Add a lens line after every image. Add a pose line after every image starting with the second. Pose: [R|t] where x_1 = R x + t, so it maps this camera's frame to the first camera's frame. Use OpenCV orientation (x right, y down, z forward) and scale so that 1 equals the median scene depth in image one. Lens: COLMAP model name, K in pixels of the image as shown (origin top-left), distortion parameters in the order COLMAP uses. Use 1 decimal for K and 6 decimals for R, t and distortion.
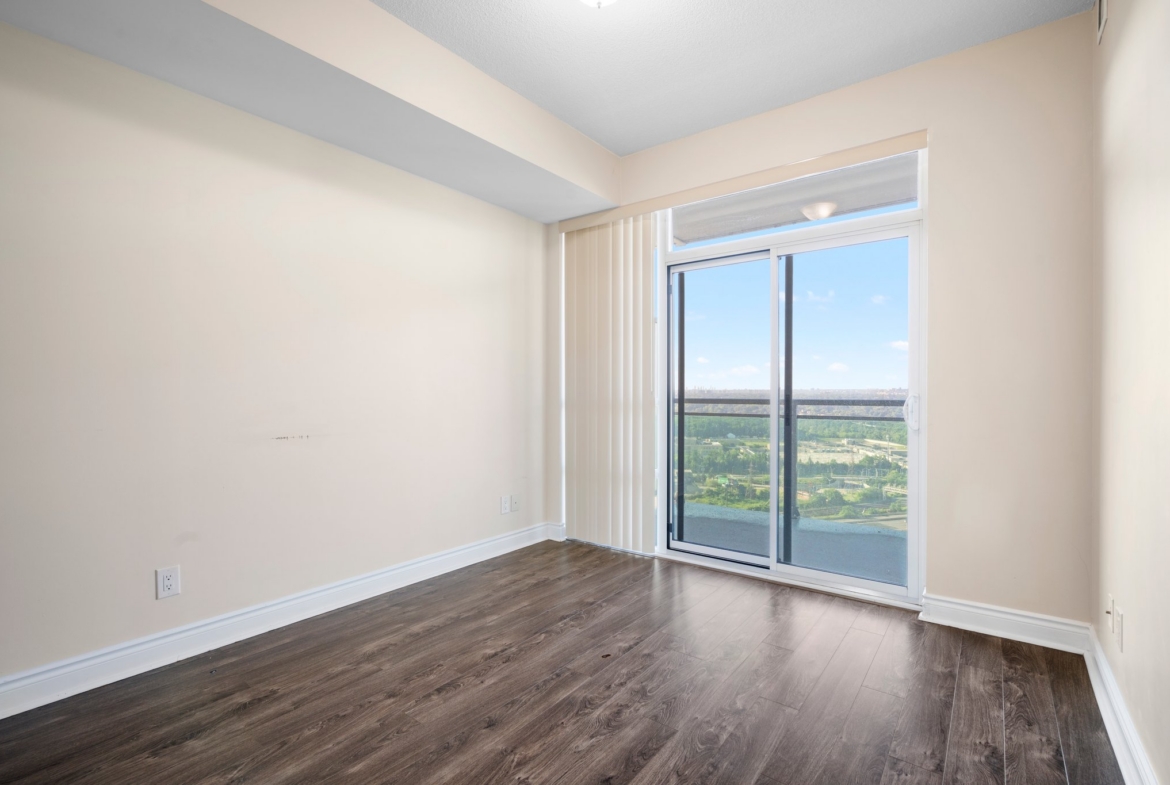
lens RADIAL K [[531.3, 0, 580.7], [0, 531.3, 387.4], [0, 0, 1]] dist [-0.011072, 0.003804]
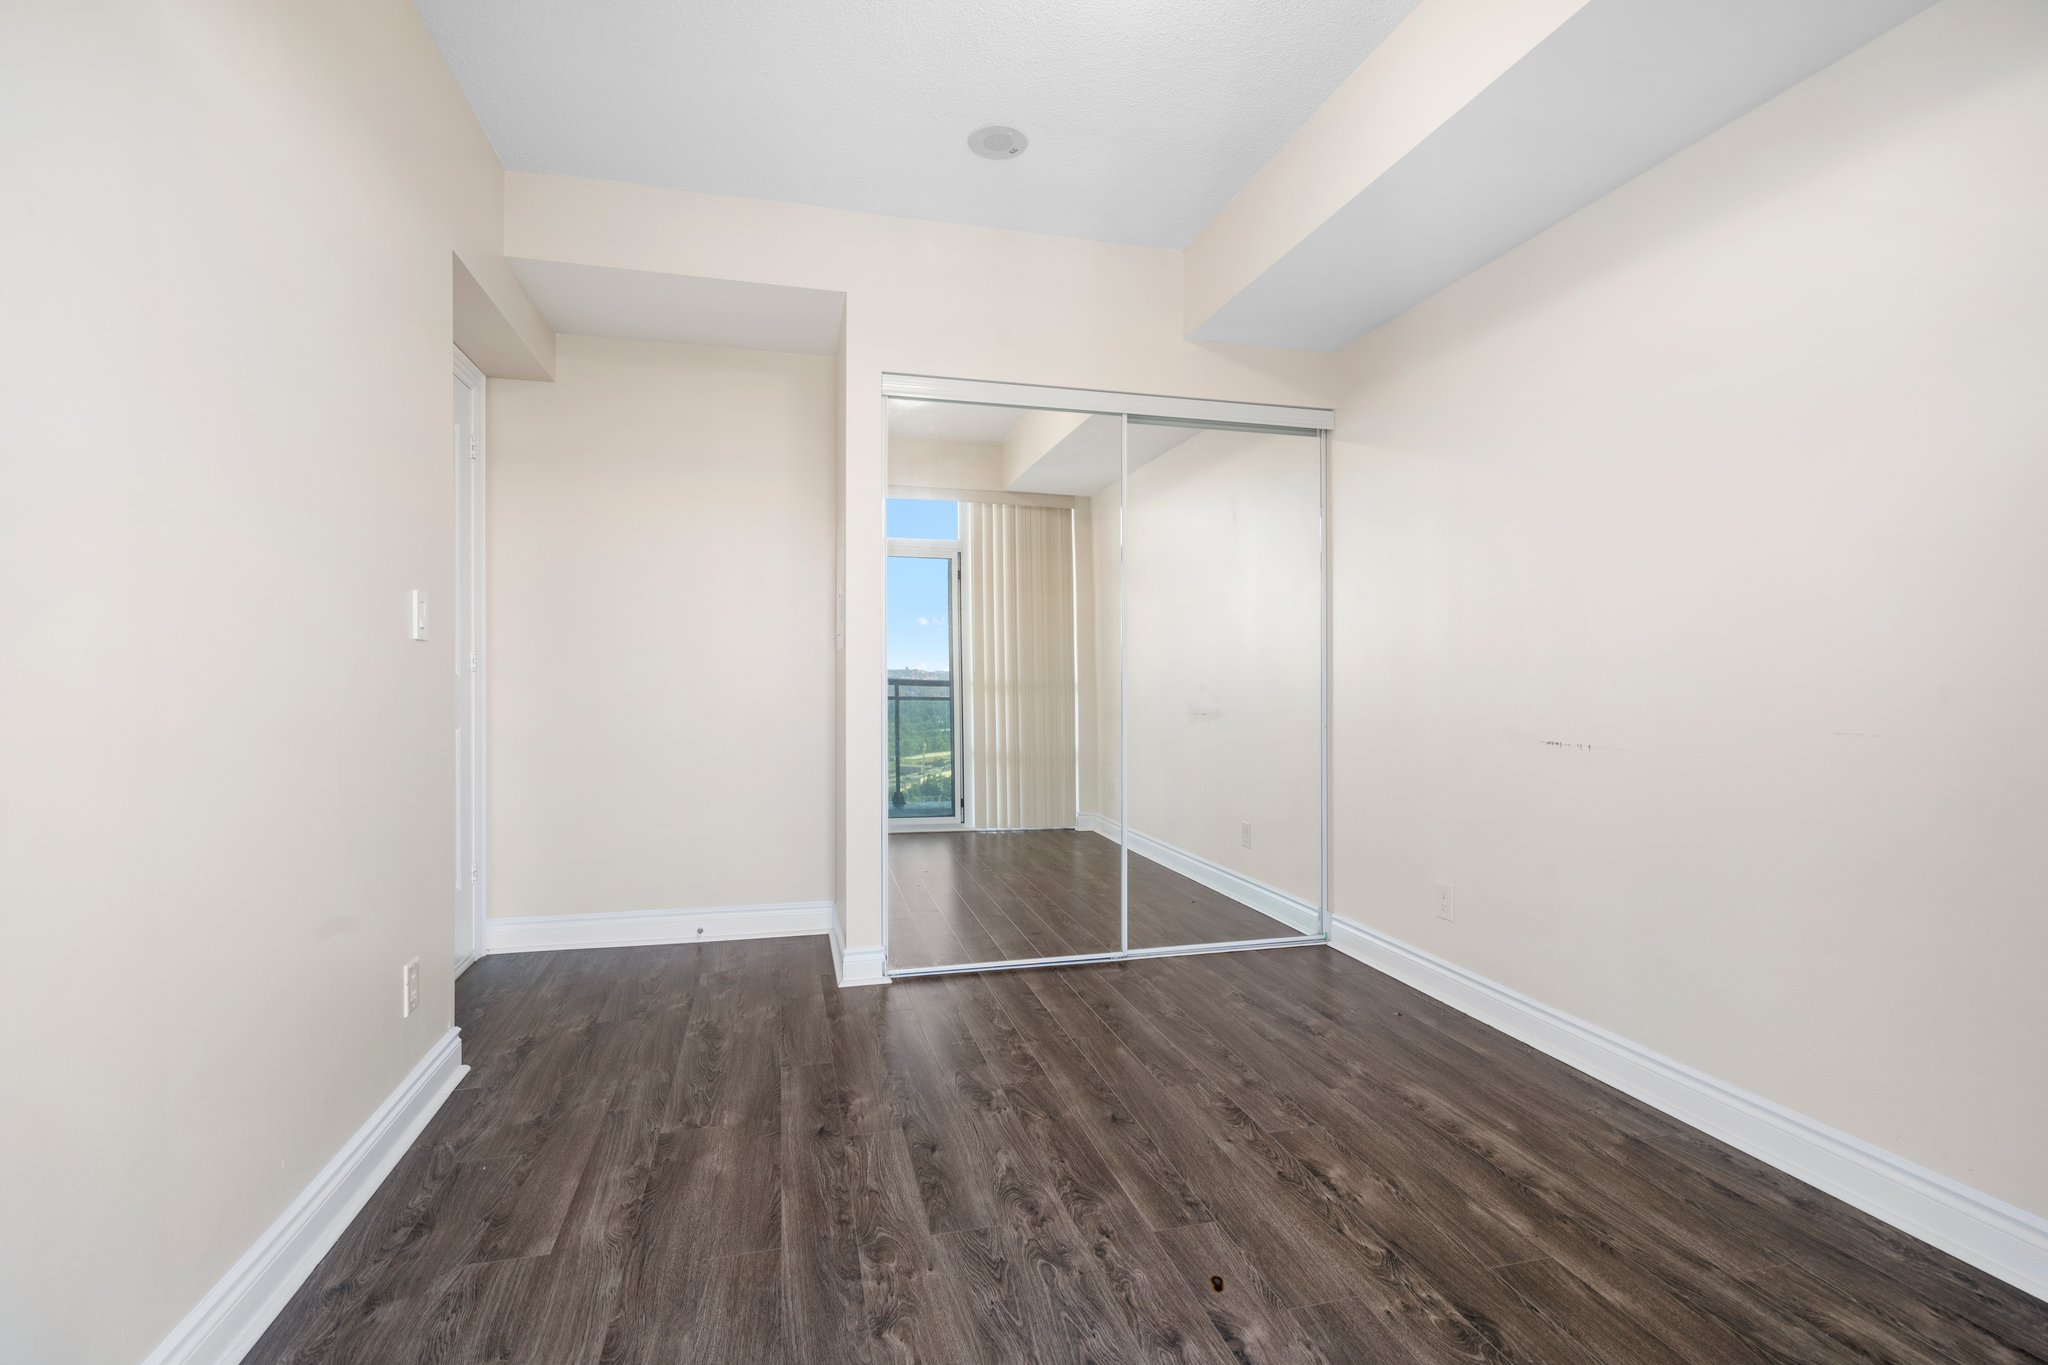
lens RADIAL K [[930.0, 0, 1023.0], [0, 930.0, 676.9], [0, 0, 1]] dist [-0.011072, 0.003804]
pose [[-0.609999, 0.003144, -0.792396, 0.717930], [0.005388, 0.999985, -0.000180, 0.019120], [0.792384, -0.004379, -0.610007, 1.309077]]
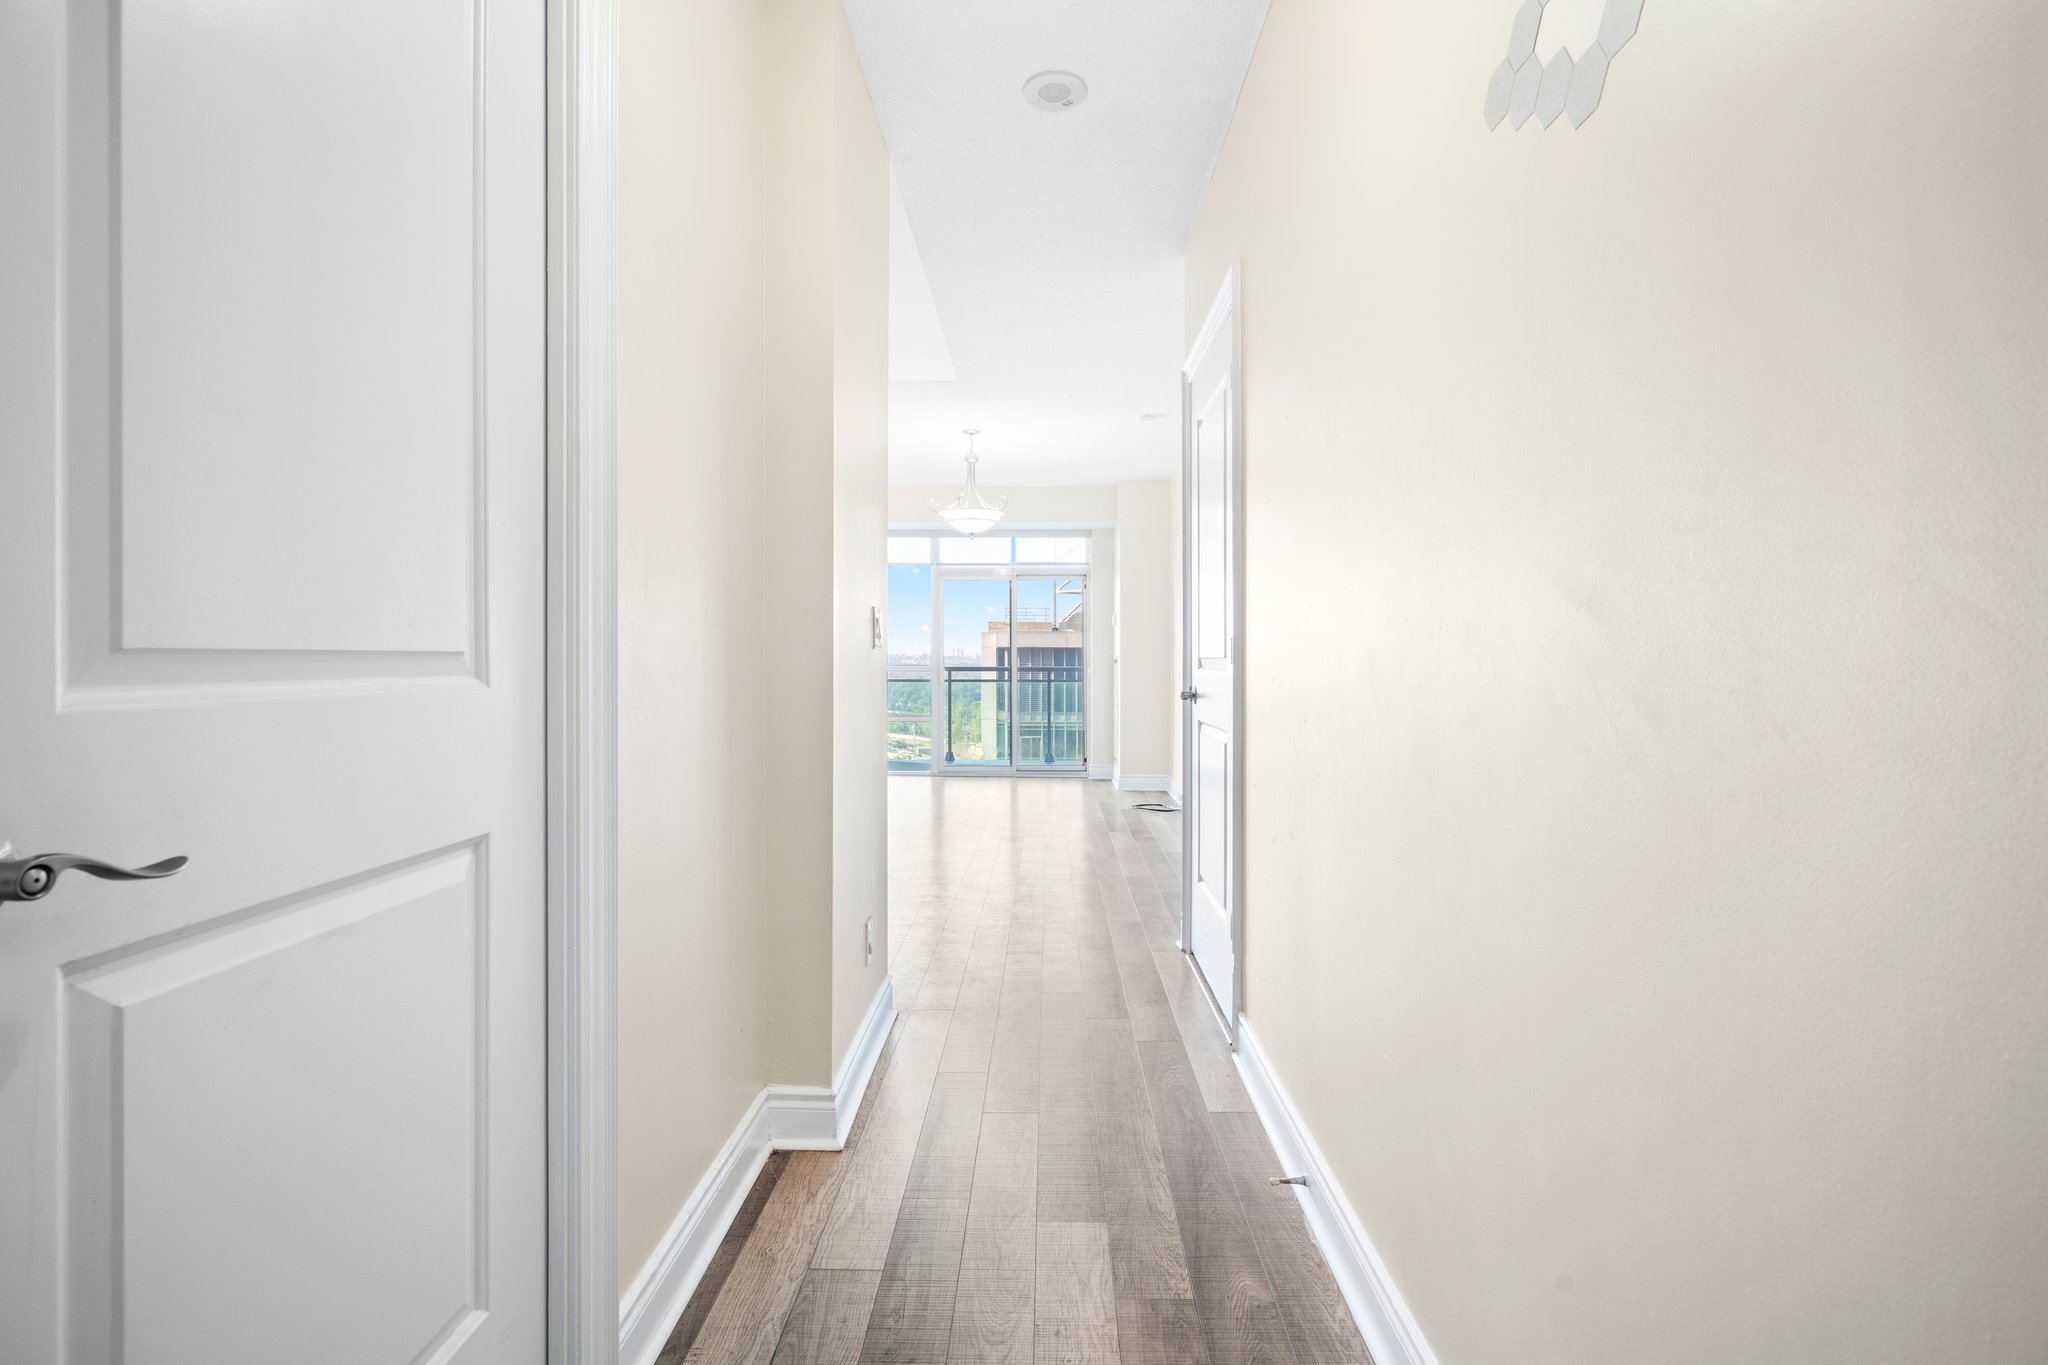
lens RADIAL K [[930.0, 0, 1038.4], [0, 930.0, 672.5], [0, 0, 1]] dist [-0.011072, 0.003804]
pose [[0.791116, -0.006338, 0.611633, -1.499217], [-0.007685, 0.999764, 0.020301, -0.014125], [-0.611618, -0.020761, 0.790881, -1.675329]]
